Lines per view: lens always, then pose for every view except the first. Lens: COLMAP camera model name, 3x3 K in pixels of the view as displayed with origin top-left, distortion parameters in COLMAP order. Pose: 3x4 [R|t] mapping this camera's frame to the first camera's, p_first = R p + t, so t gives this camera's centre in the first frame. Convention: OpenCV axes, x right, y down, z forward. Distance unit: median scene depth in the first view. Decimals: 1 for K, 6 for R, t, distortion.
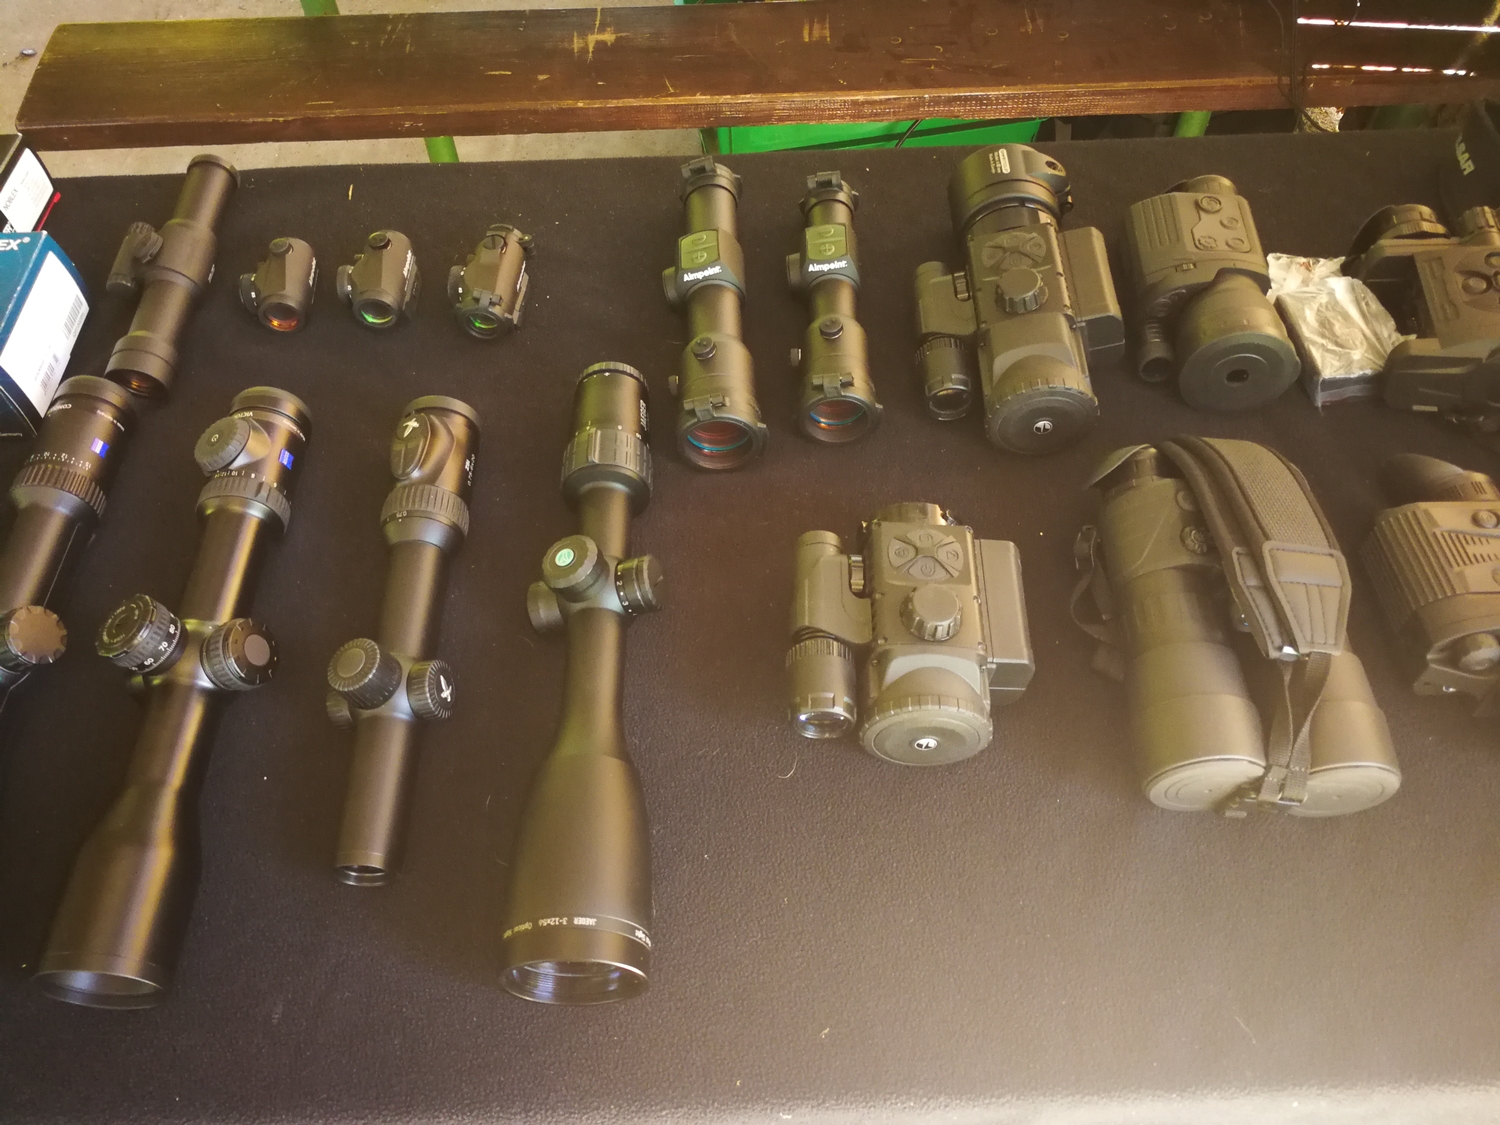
lens RADIAL K [[1214.7, 0, 750.0], [0, 1214.7, 562.5], [0, 0, 1]] dist [-0.004099, -0.006231]
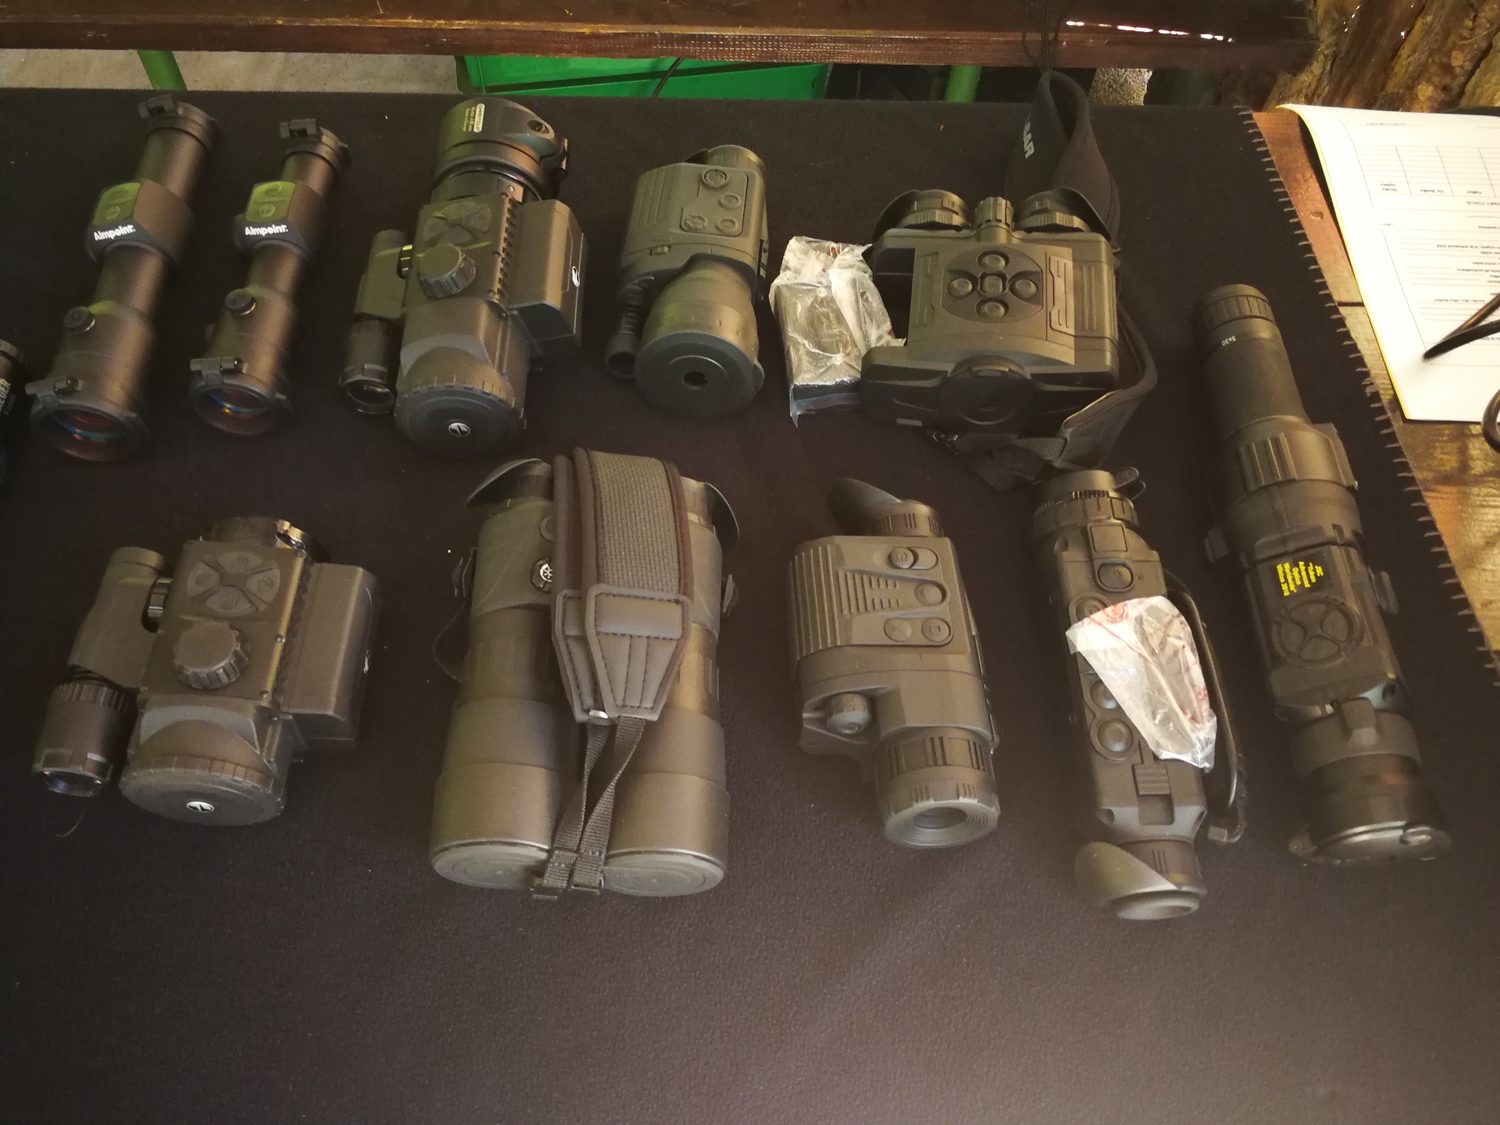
lens RADIAL K [[1231.2, 0, 751.6], [0, 1231.2, 541.6], [0, 0, 1]] dist [0.022575, -0.052444]
pose [[0.997788, 0.031178, 0.058708, 0.343252], [-0.033109, 0.998933, 0.032208, -0.056705], [-0.057641, -0.034081, 0.997755, 0.082039]]
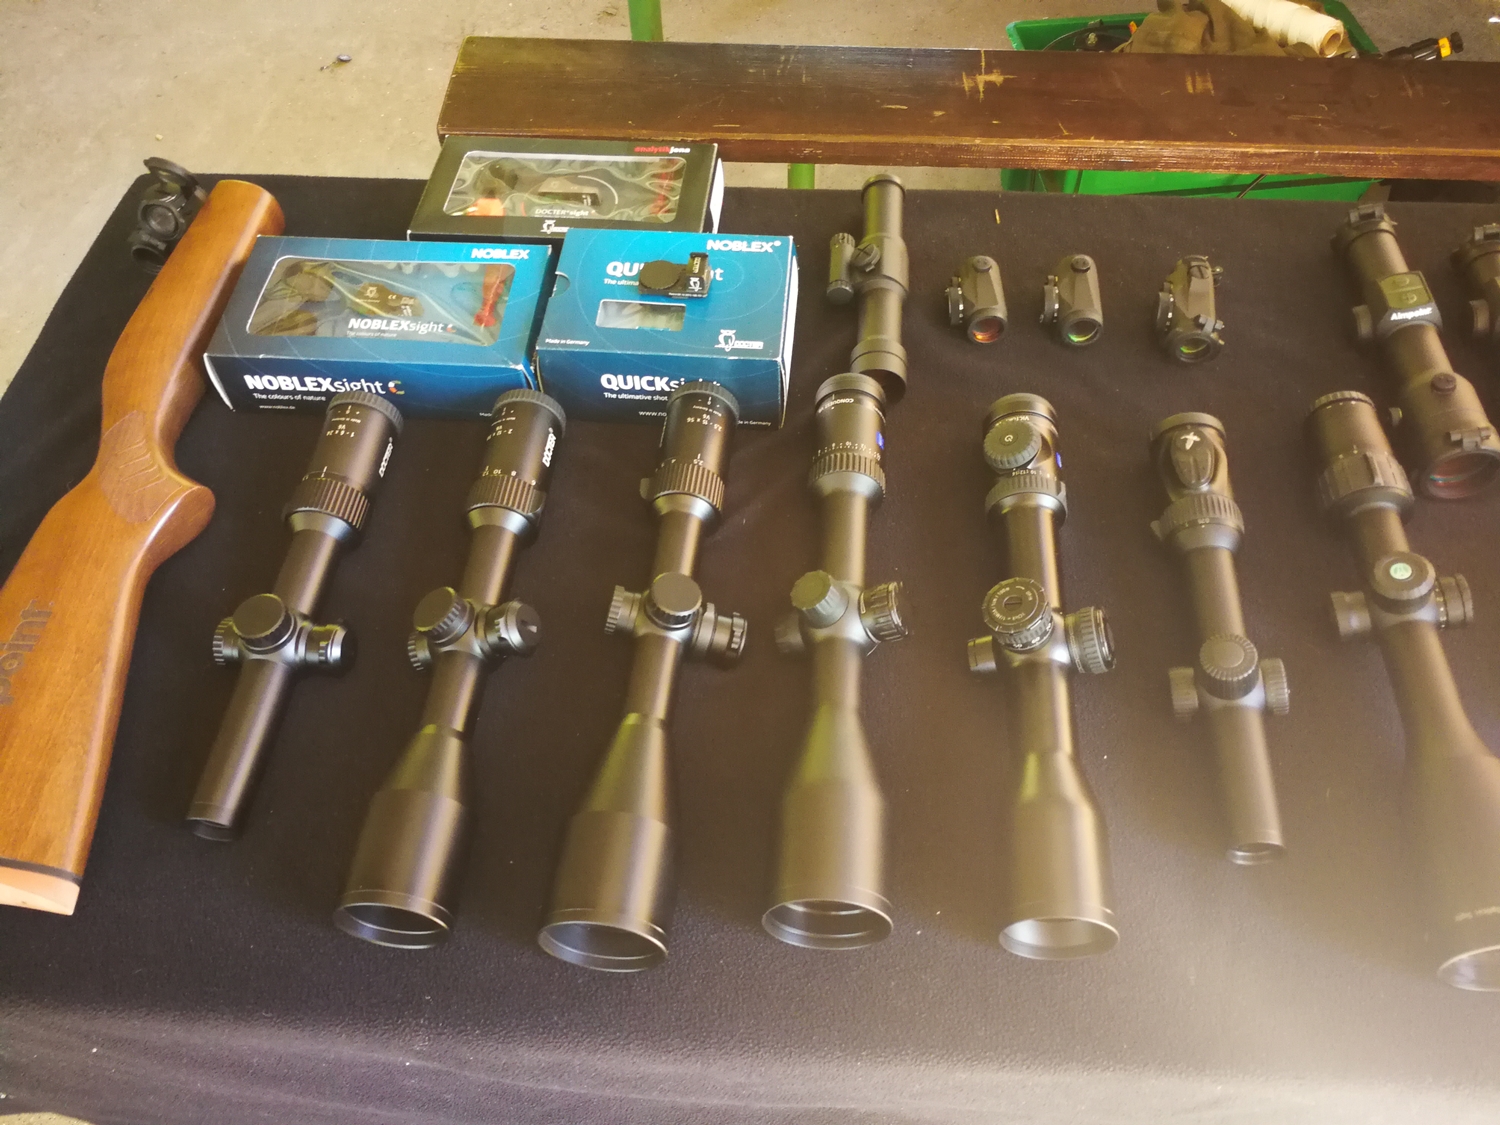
lens RADIAL K [[1178.9, 0, 750.0], [0, 1178.9, 562.5], [0, 0, 1]] dist [0.032525, -0.049569]
pose [[0.997043, 0.069305, -0.033207, -0.552360], [-0.069928, 0.997390, -0.017988, 0.036768], [0.031874, 0.020257, 0.999287, -0.045263]]
